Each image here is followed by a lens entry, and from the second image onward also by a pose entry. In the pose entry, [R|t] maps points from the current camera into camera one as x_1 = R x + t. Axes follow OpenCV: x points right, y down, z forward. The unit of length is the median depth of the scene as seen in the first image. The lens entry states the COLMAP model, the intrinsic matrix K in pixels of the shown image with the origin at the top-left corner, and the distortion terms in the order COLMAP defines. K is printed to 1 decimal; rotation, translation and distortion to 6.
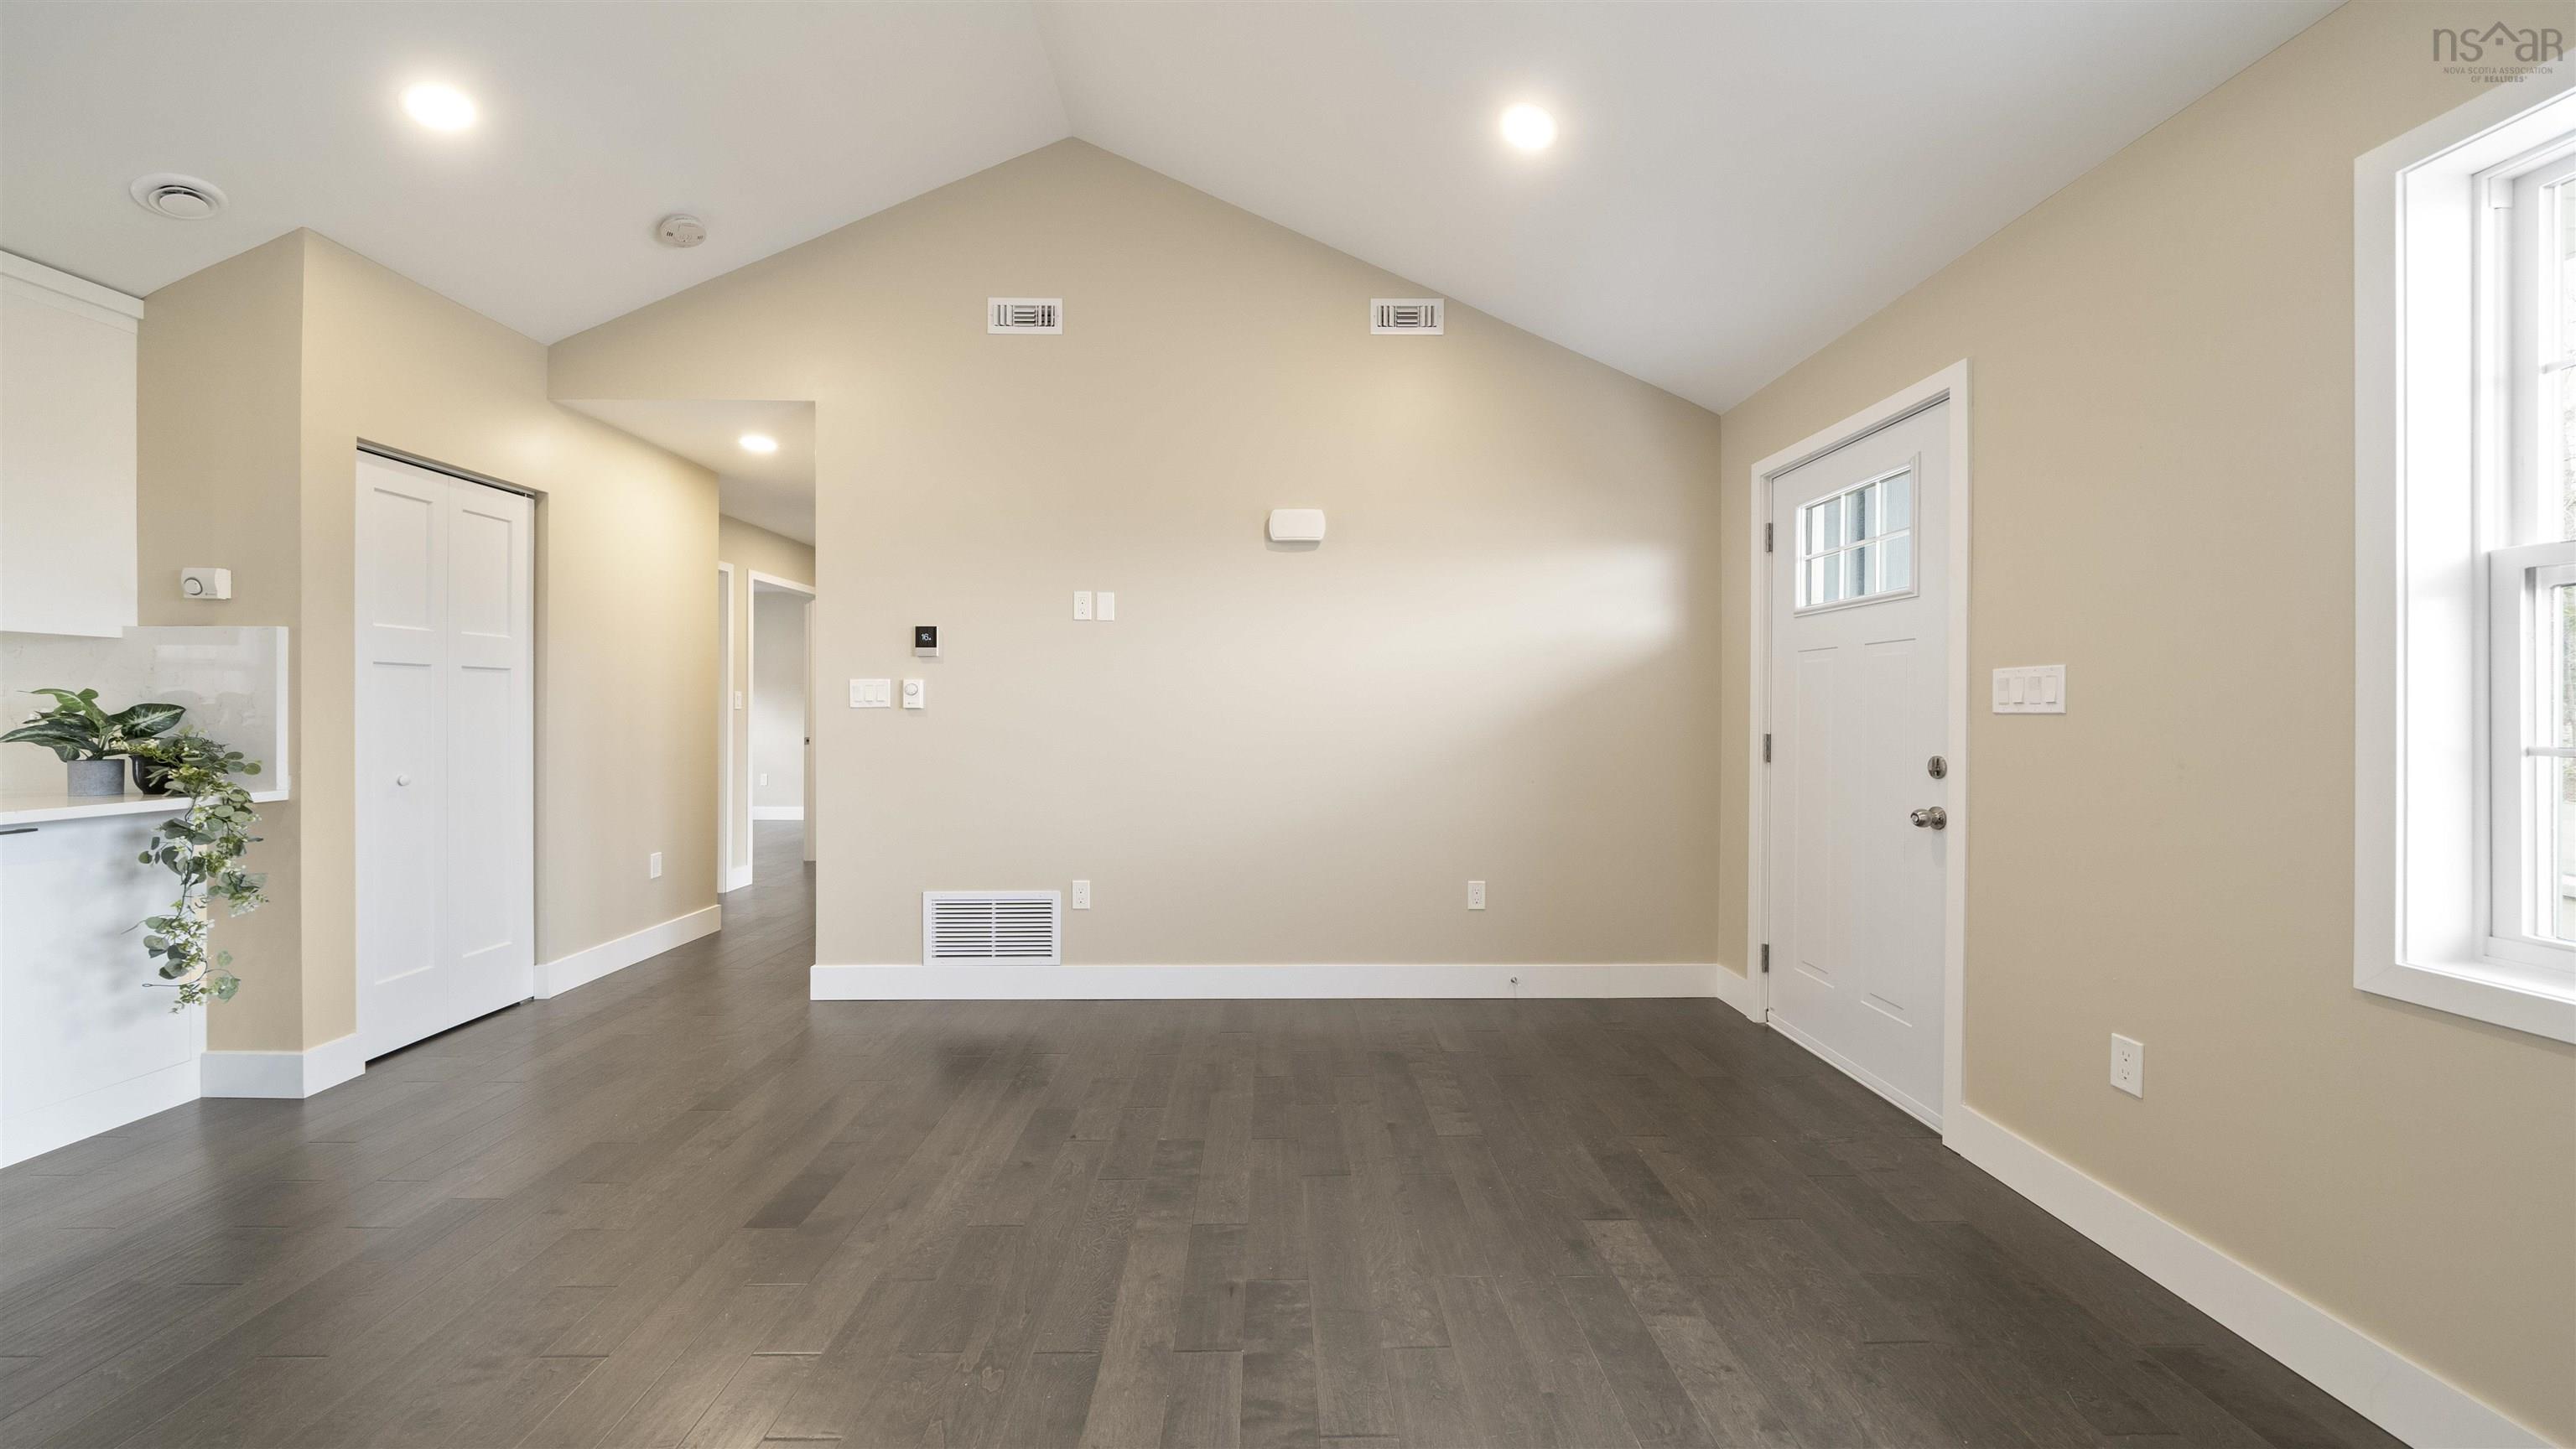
lens RADIAL K [[888.2, 0, 1282.5], [0, 888.2, 719.9], [0, 0, 1]] dist [-0.005211, -0.000126]
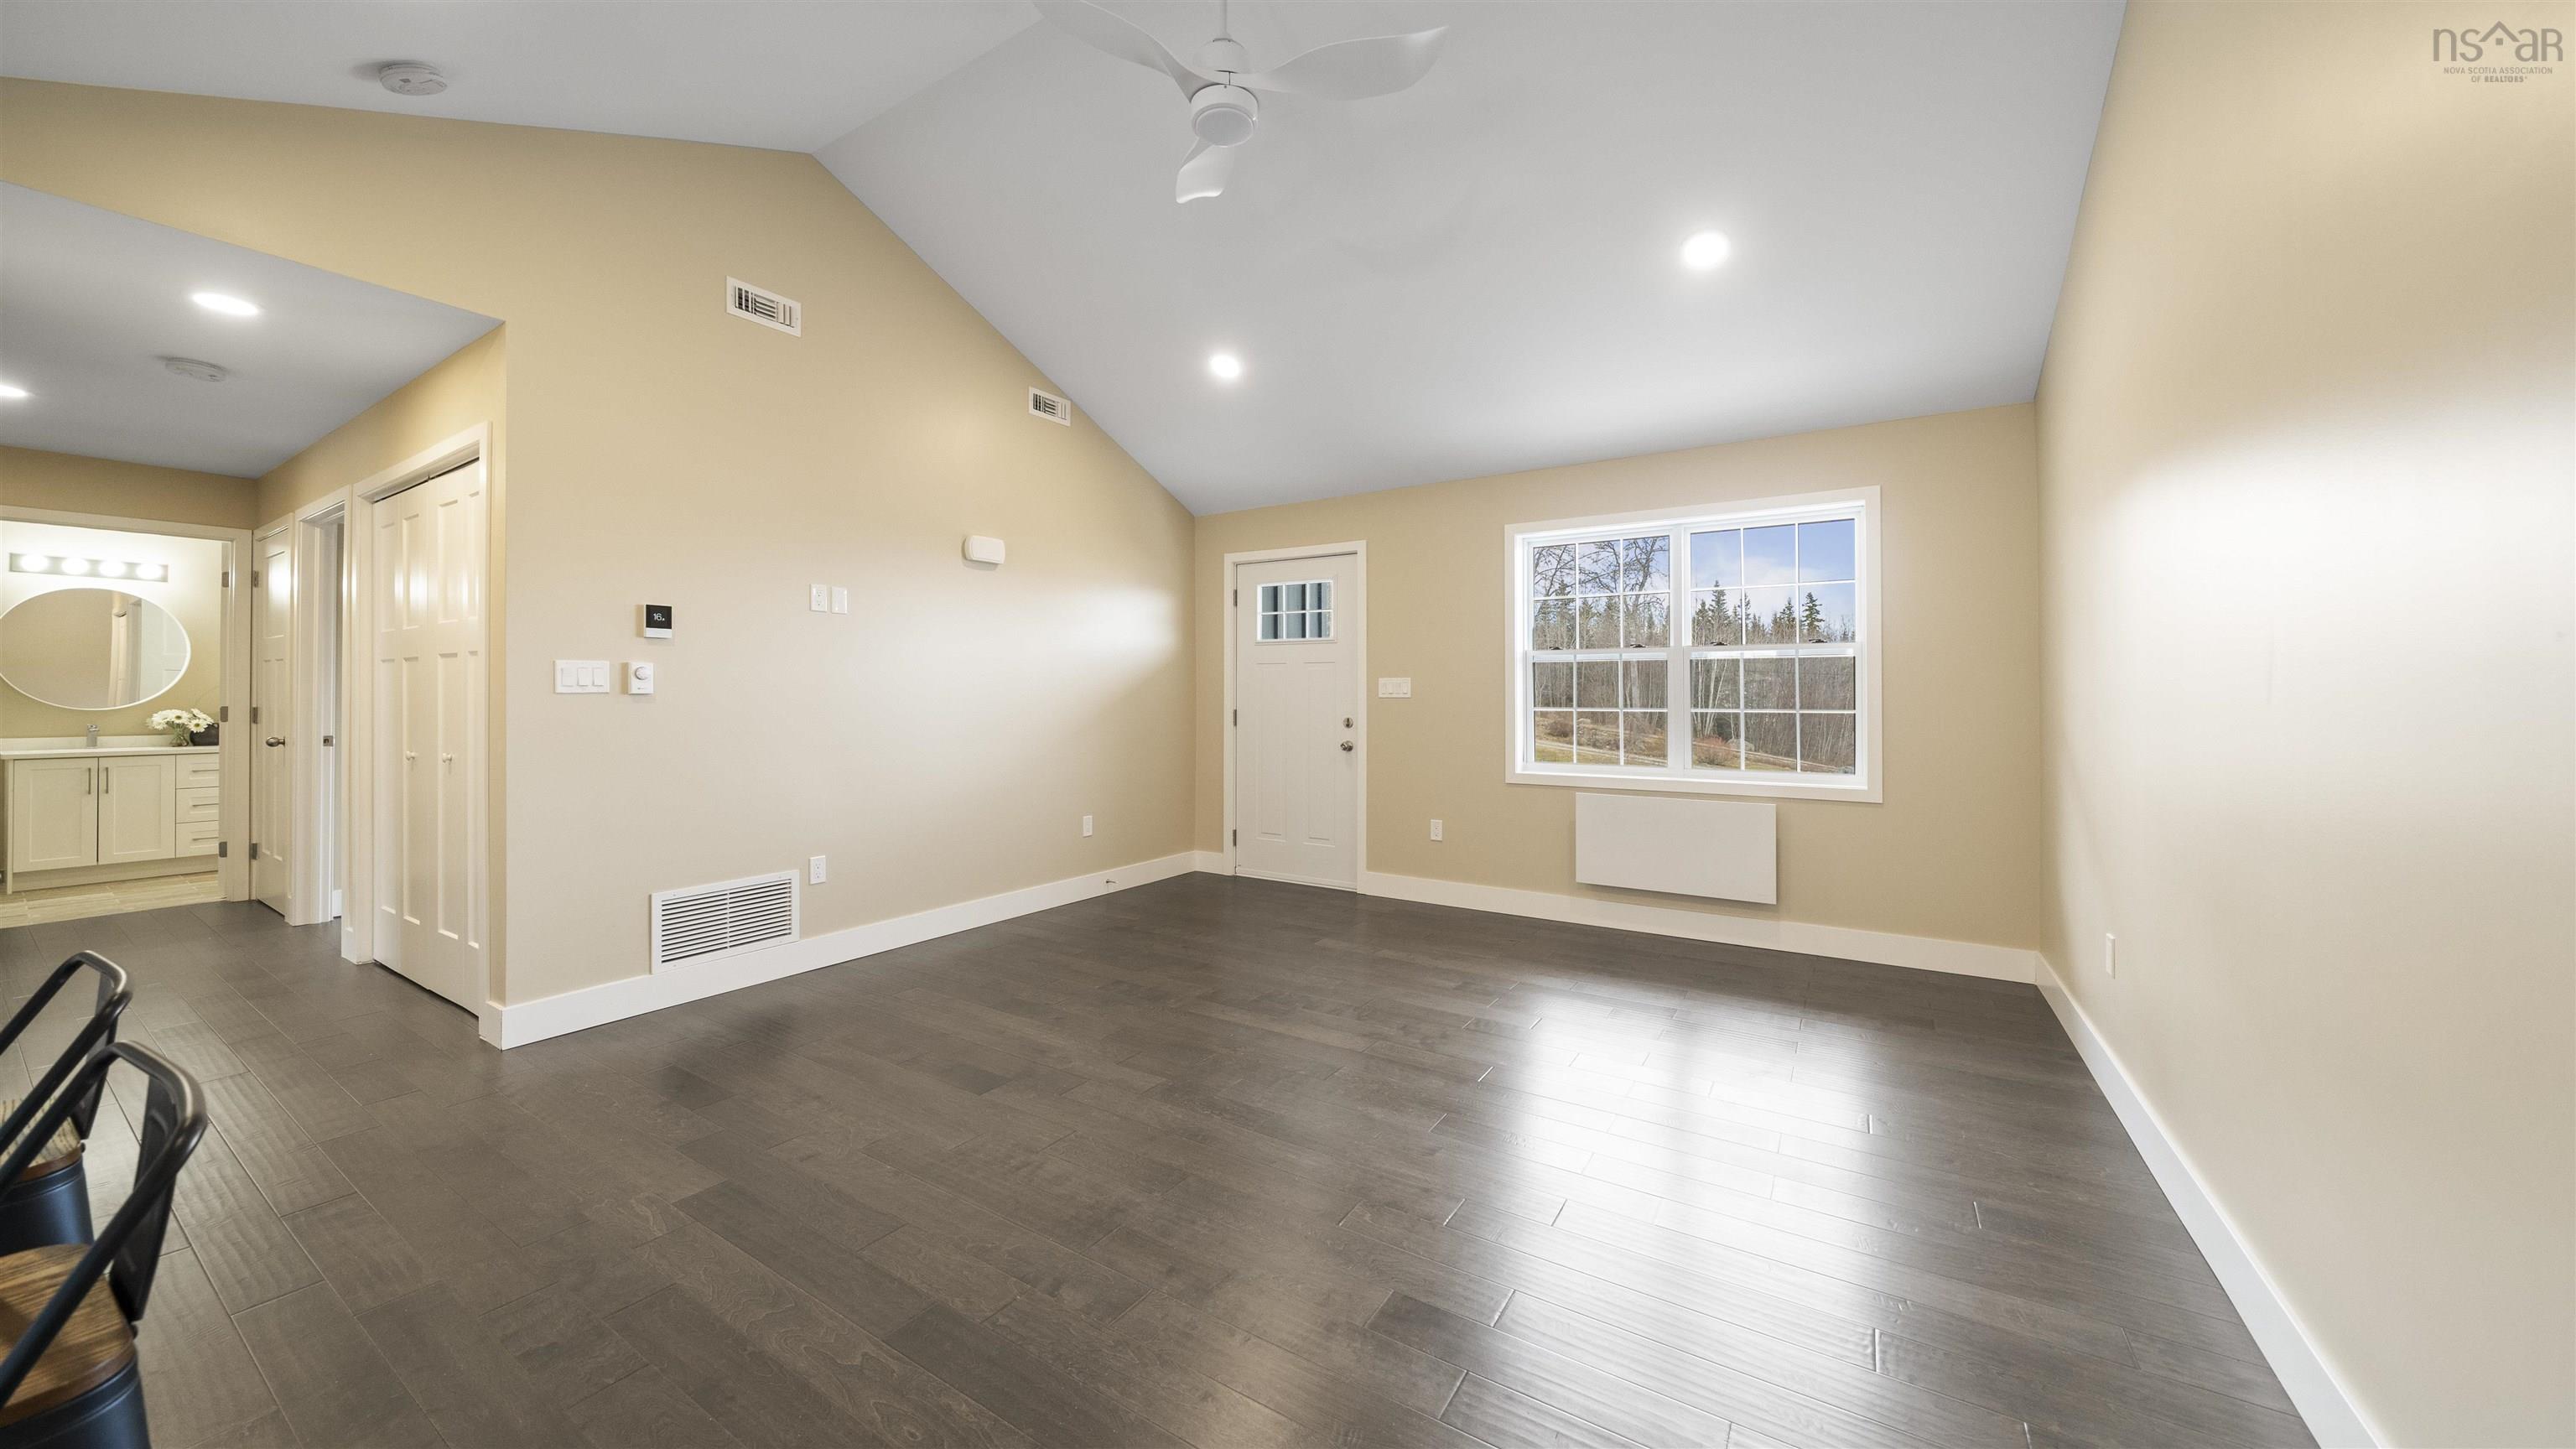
lens RADIAL K [[899.0, 0, 1281.0], [0, 899.0, 702.5], [0, 0, 1]] dist [-0.008528, -0.000065]
pose [[0.554102, -0.005669, 0.832430, -0.876862], [0.008195, 0.999966, 0.001356, -0.000018], [-0.832409, 0.006070, 0.554129, -0.061538]]
